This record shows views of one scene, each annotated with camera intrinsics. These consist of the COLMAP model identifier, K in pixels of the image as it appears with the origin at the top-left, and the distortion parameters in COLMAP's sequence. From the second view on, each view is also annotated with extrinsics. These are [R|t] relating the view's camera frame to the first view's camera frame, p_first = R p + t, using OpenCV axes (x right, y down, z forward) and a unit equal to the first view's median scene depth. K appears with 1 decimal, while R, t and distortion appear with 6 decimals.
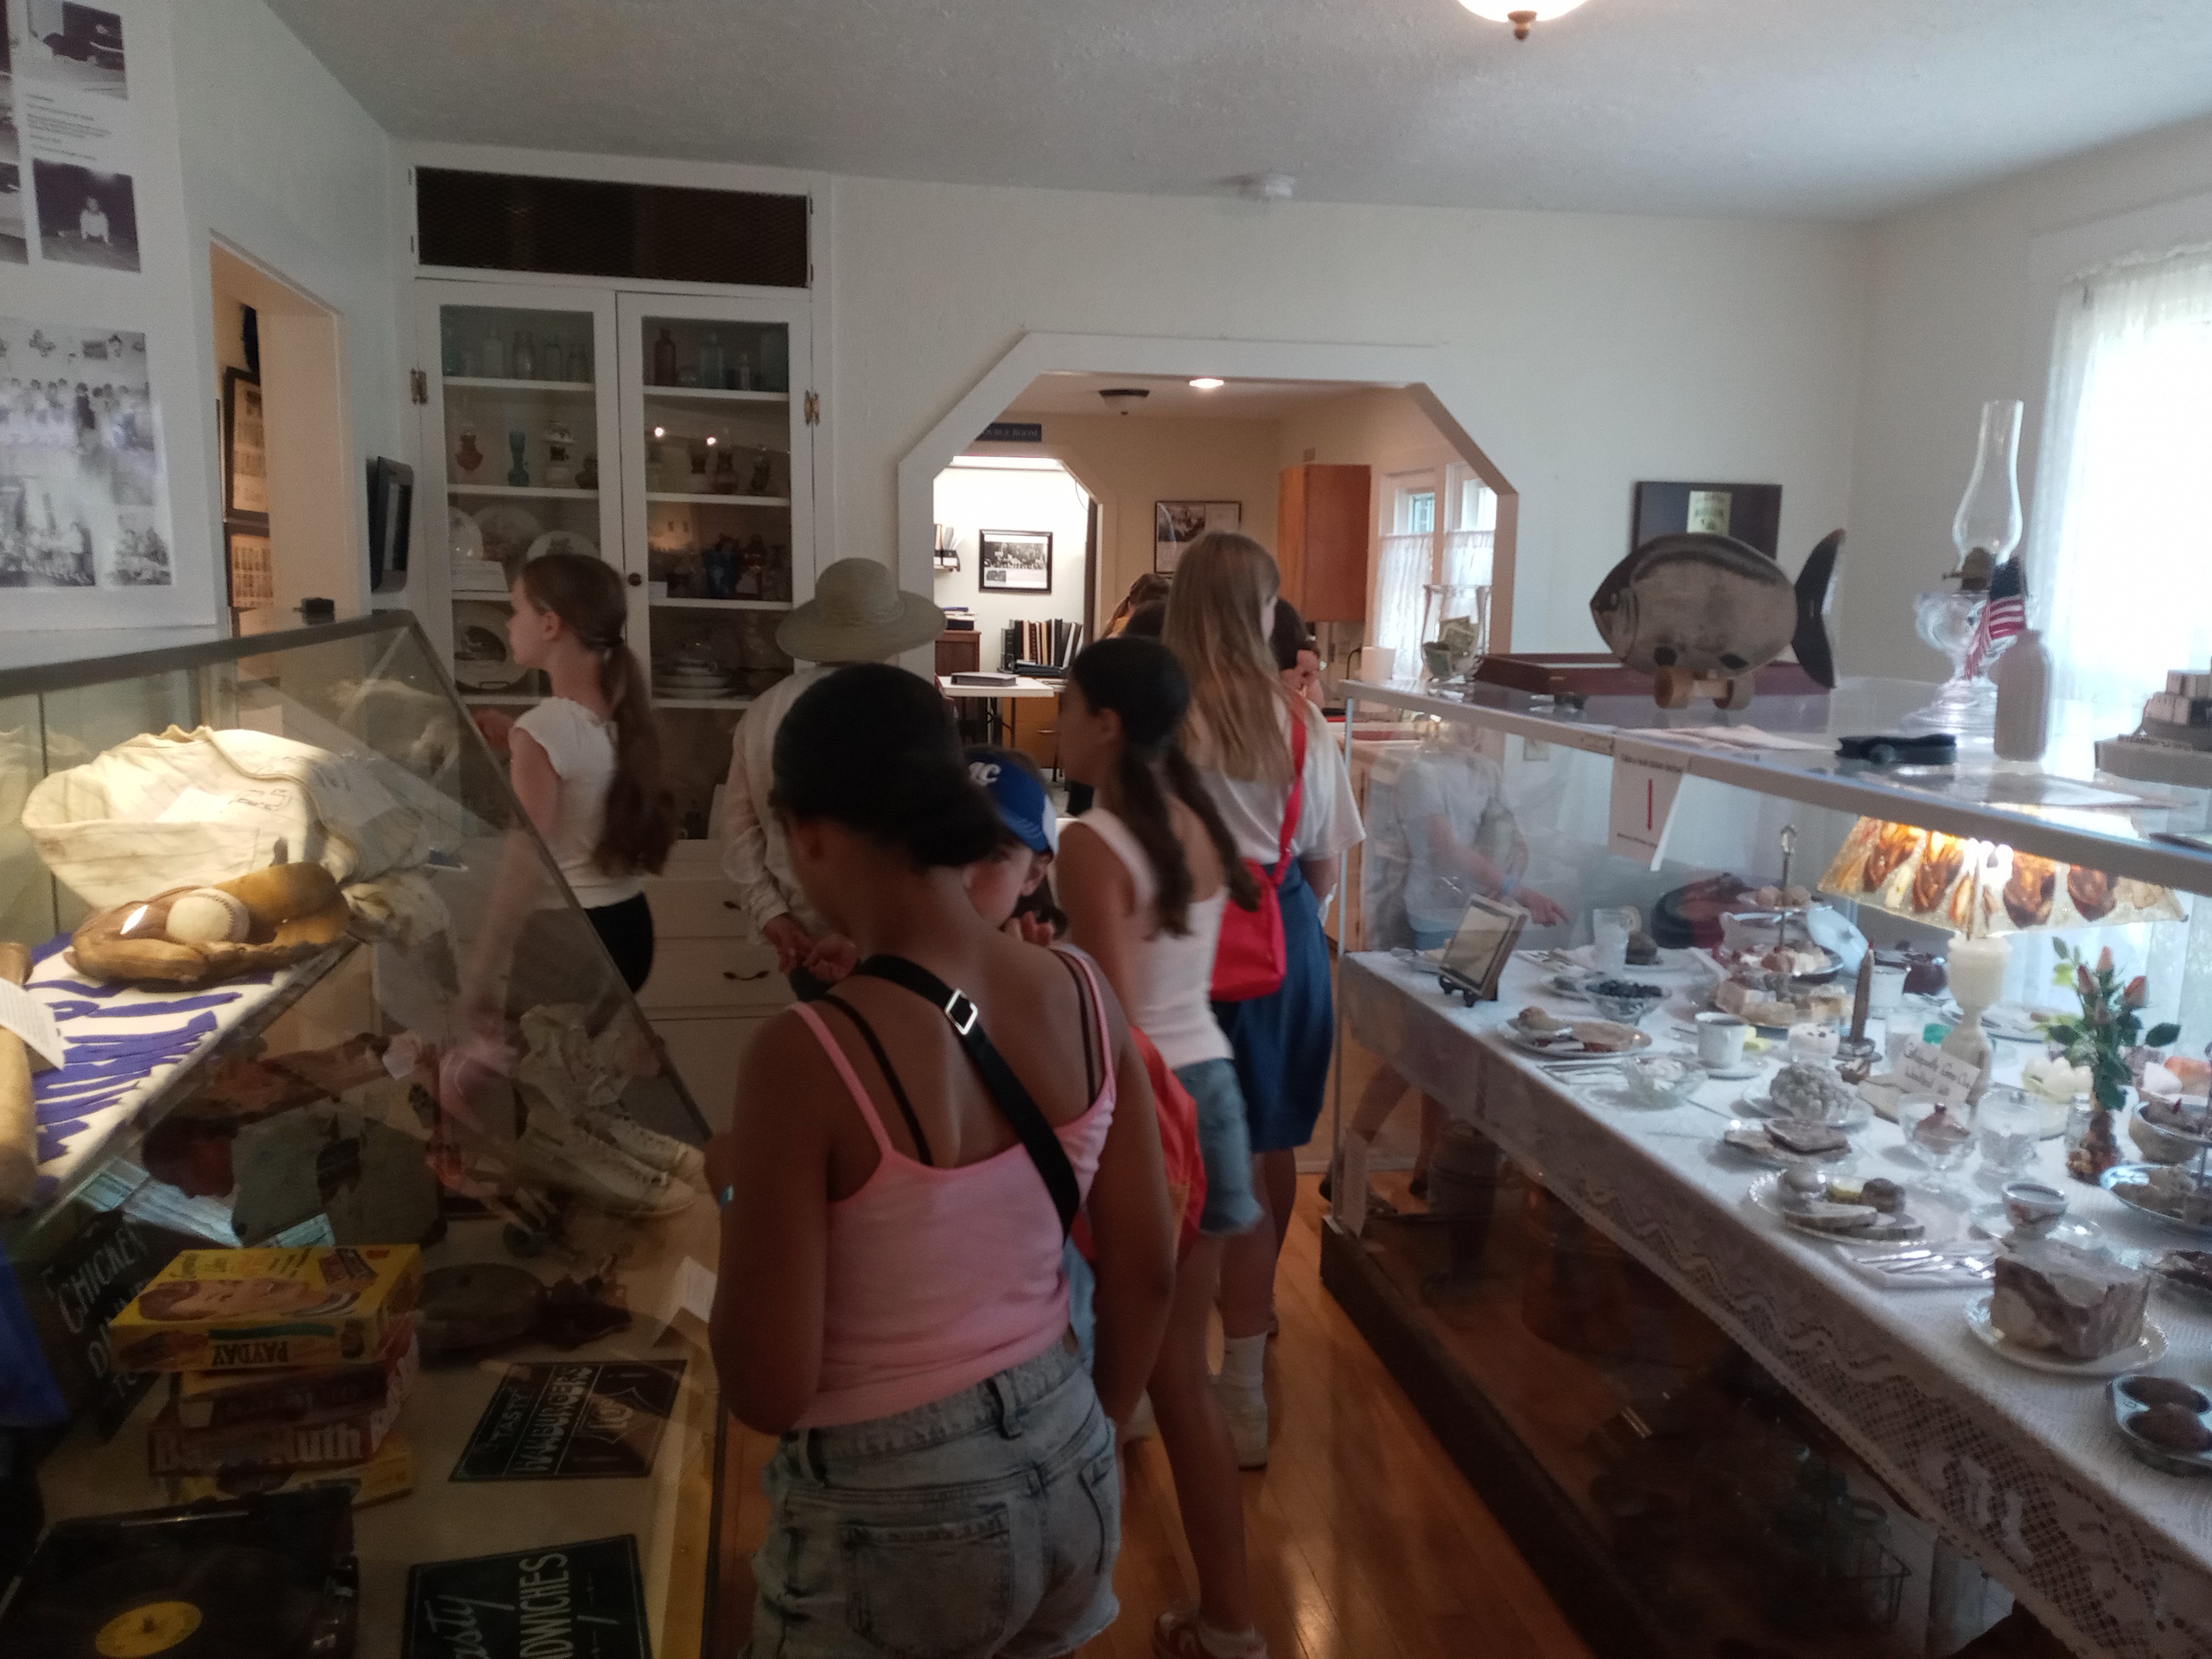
lens RADIAL K [[1763.0, 0, 1106.0], [0, 1763.0, 829.5], [0, 0, 1]] dist [0.018999, -0.009385]
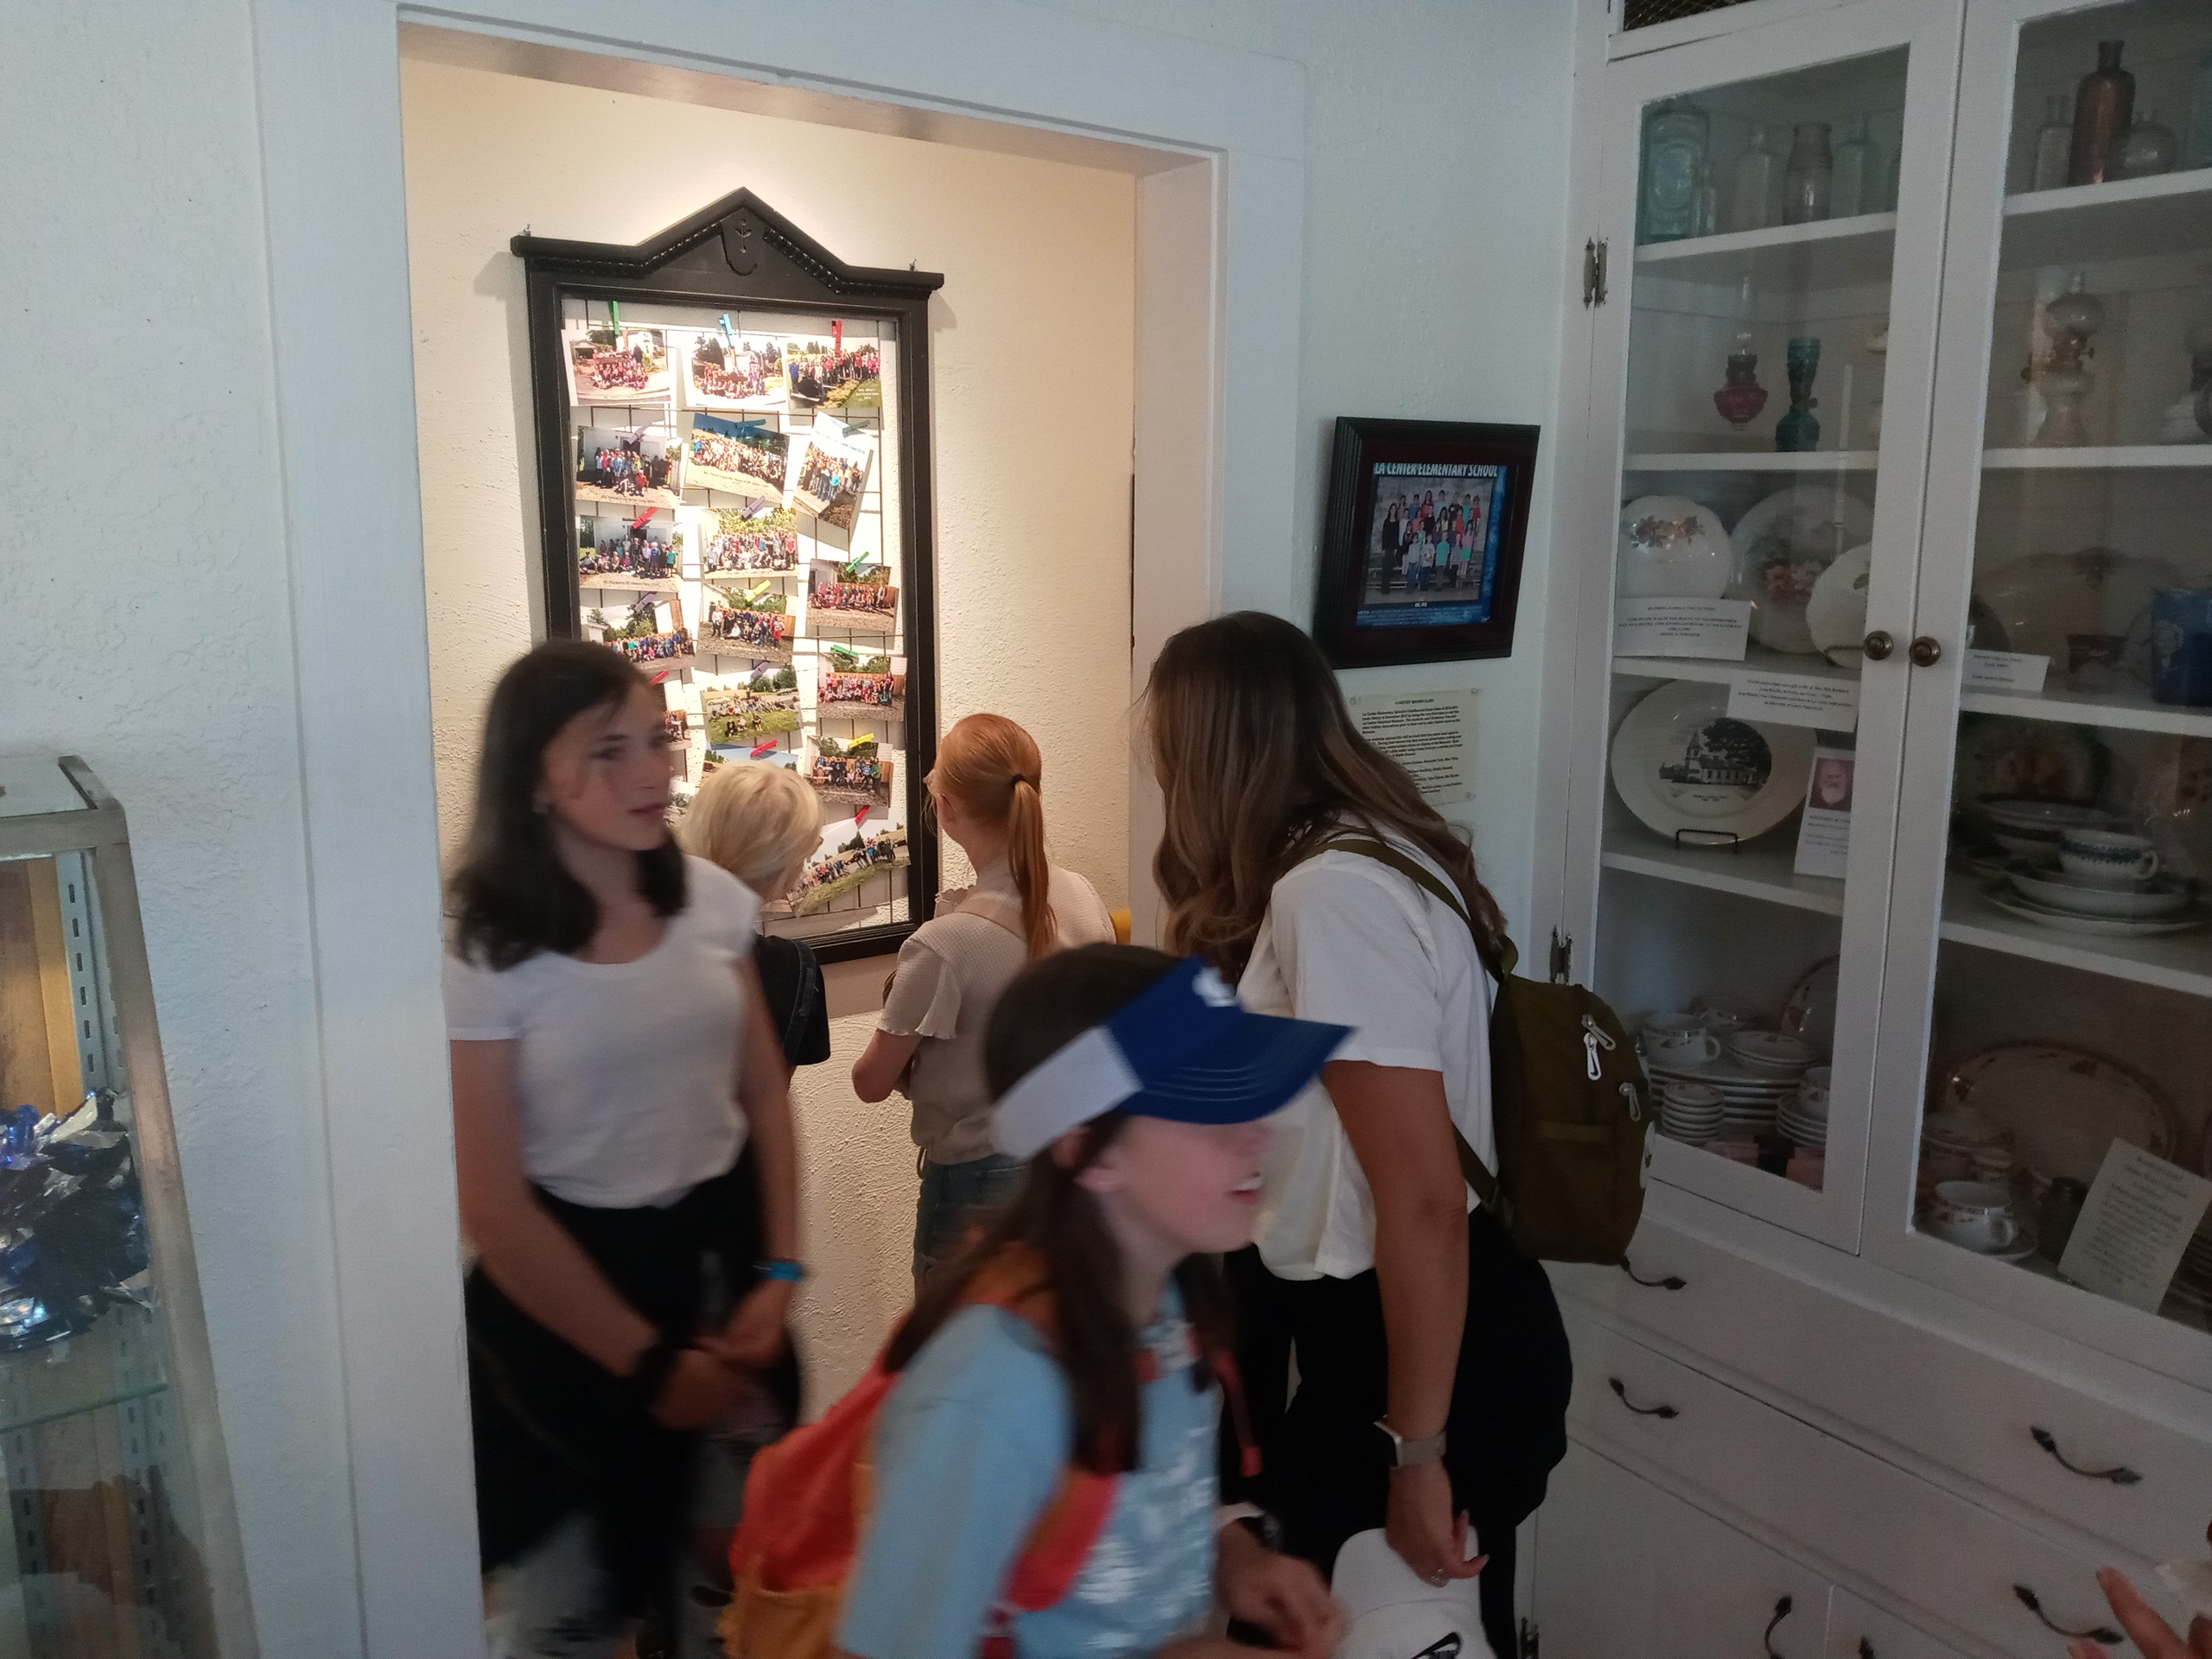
lens RADIAL K [[1763.0, 0, 1106.0], [0, 1763.0, 829.5], [0, 0, 1]] dist [0.018999, -0.009385]
pose [[0.432295, 0.135321, -0.891521, 0.042769], [-0.131304, 0.987585, 0.086233, -0.110965], [0.892121, 0.079782, 0.444696, 0.640943]]
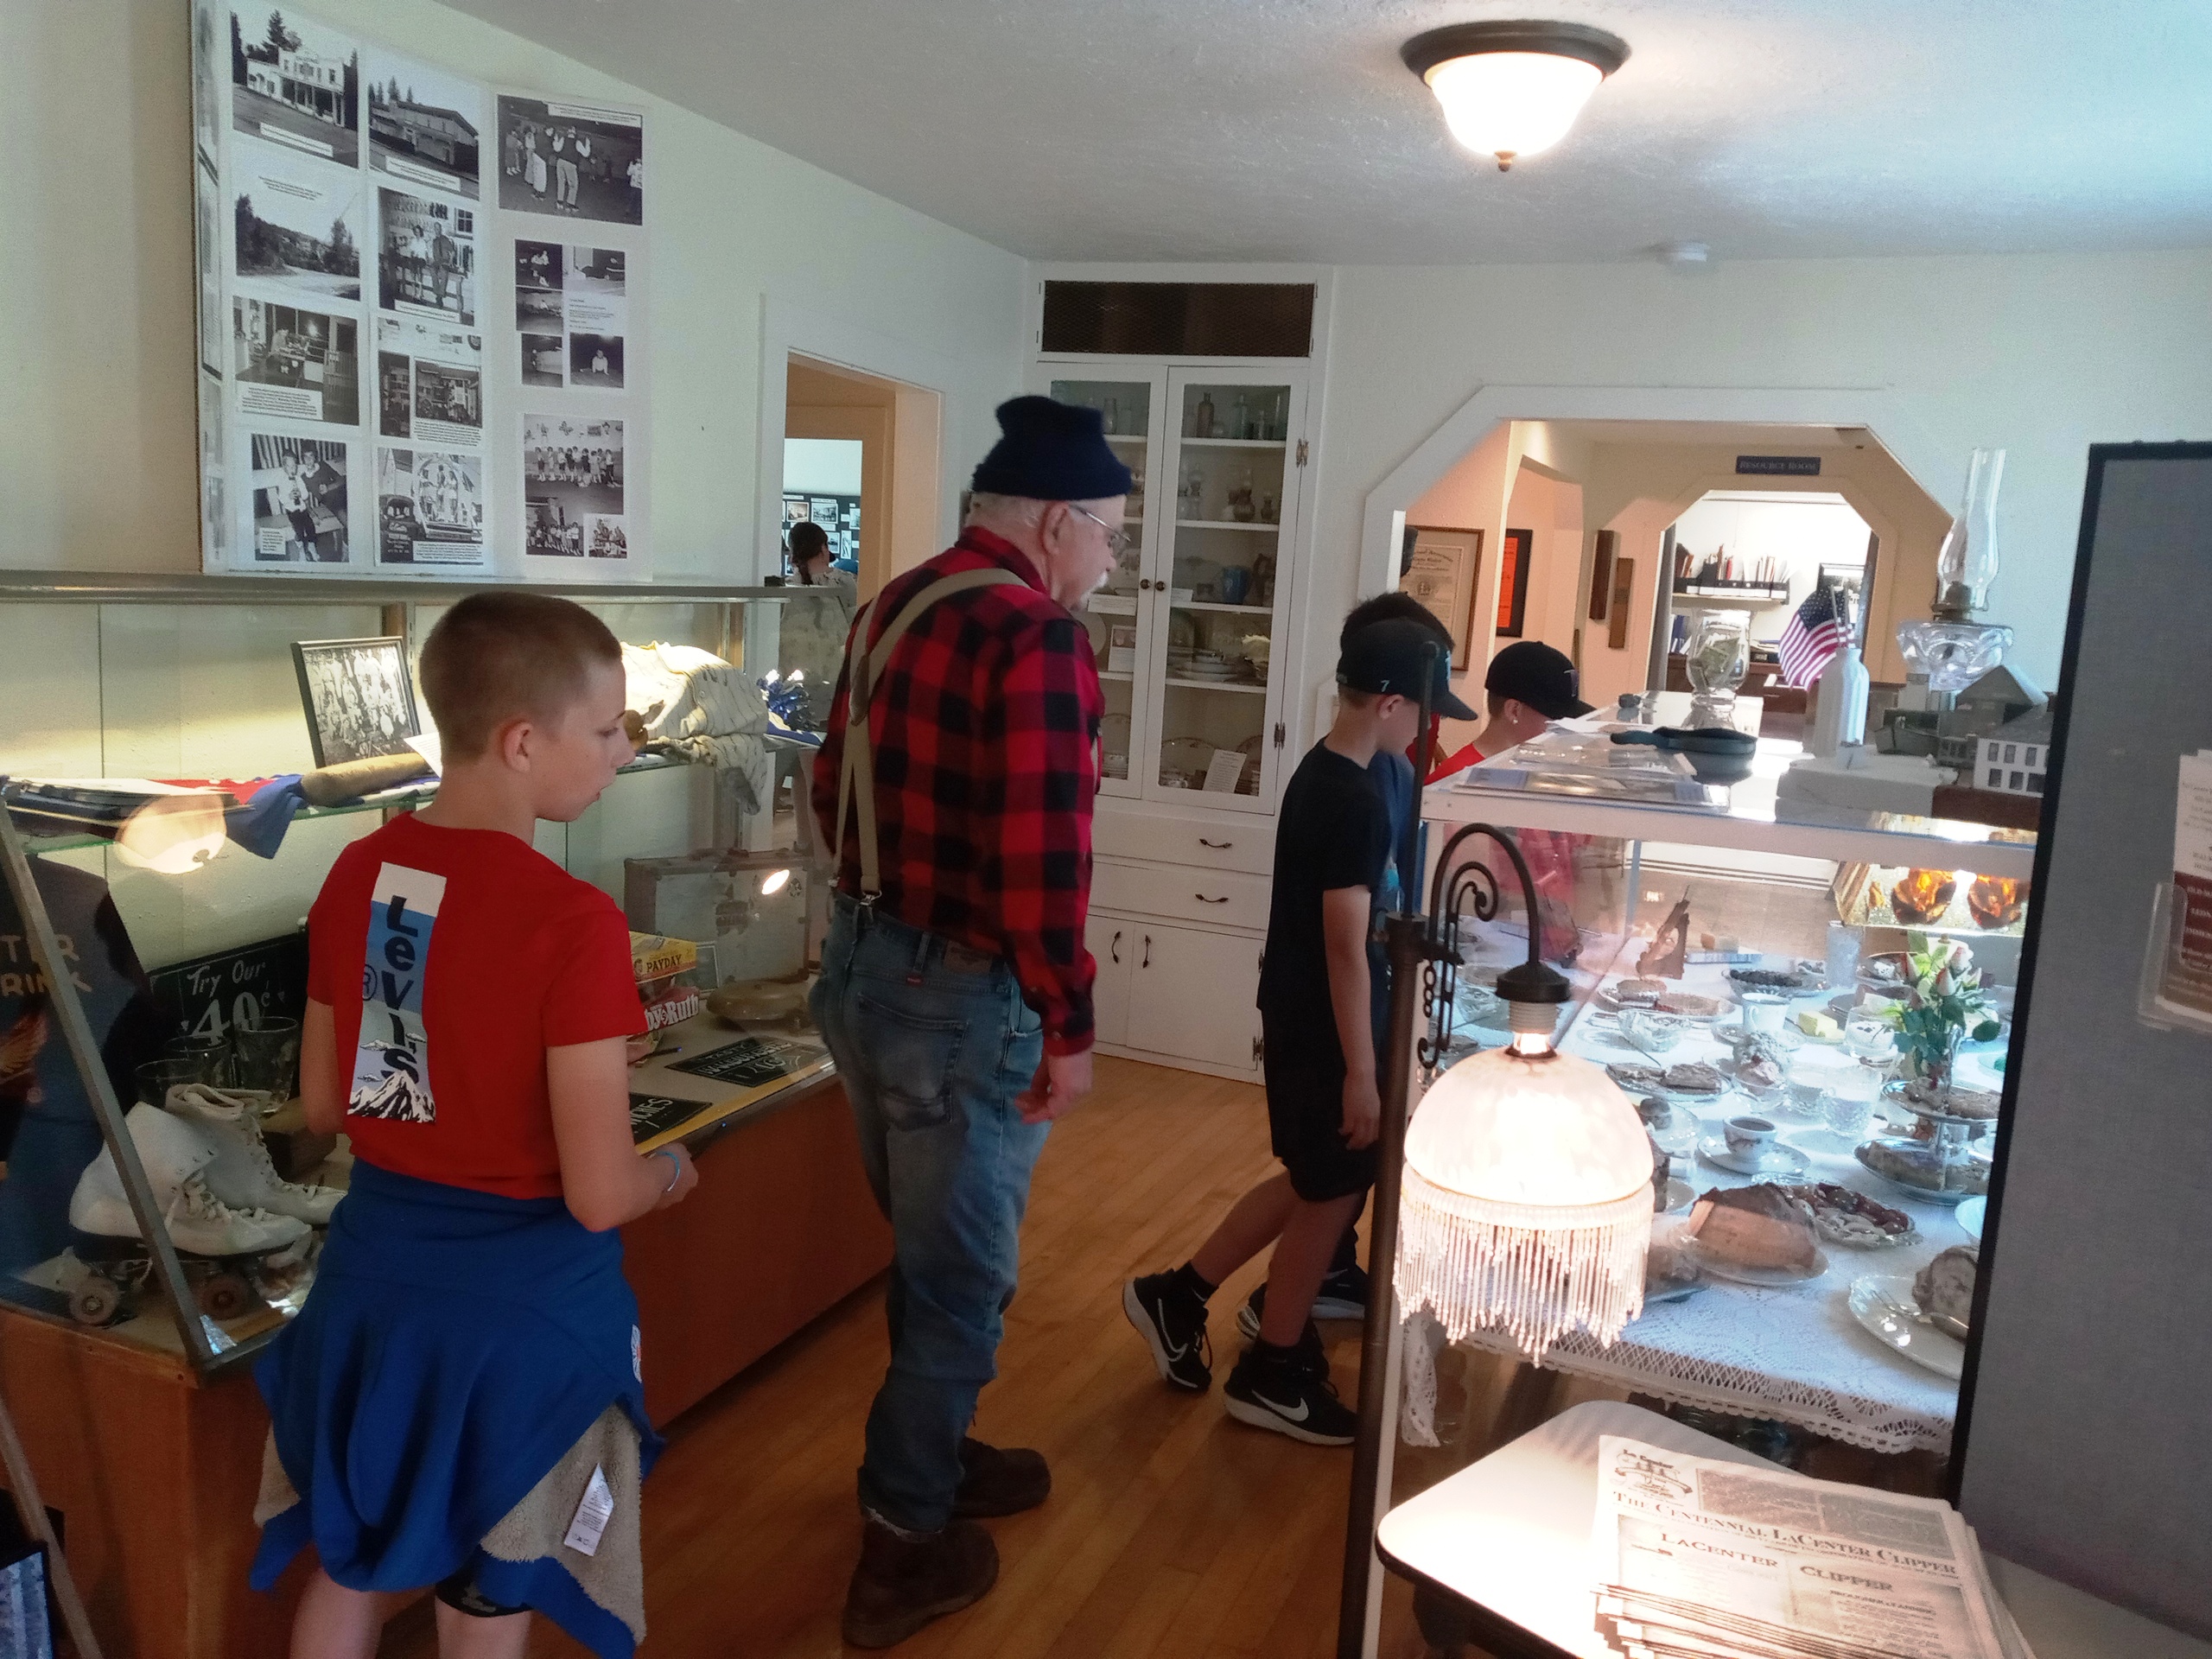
lens RADIAL K [[1785.0, 0, 1106.0], [0, 1785.0, 829.5], [0, 0, 1]] dist [0.160015, -0.423581]
pose [[0.838607, 0.108385, -0.533846, 0.438541], [-0.119680, 0.992720, 0.013546, 0.026054], [0.531428, 0.052531, 0.845473, -0.141202]]
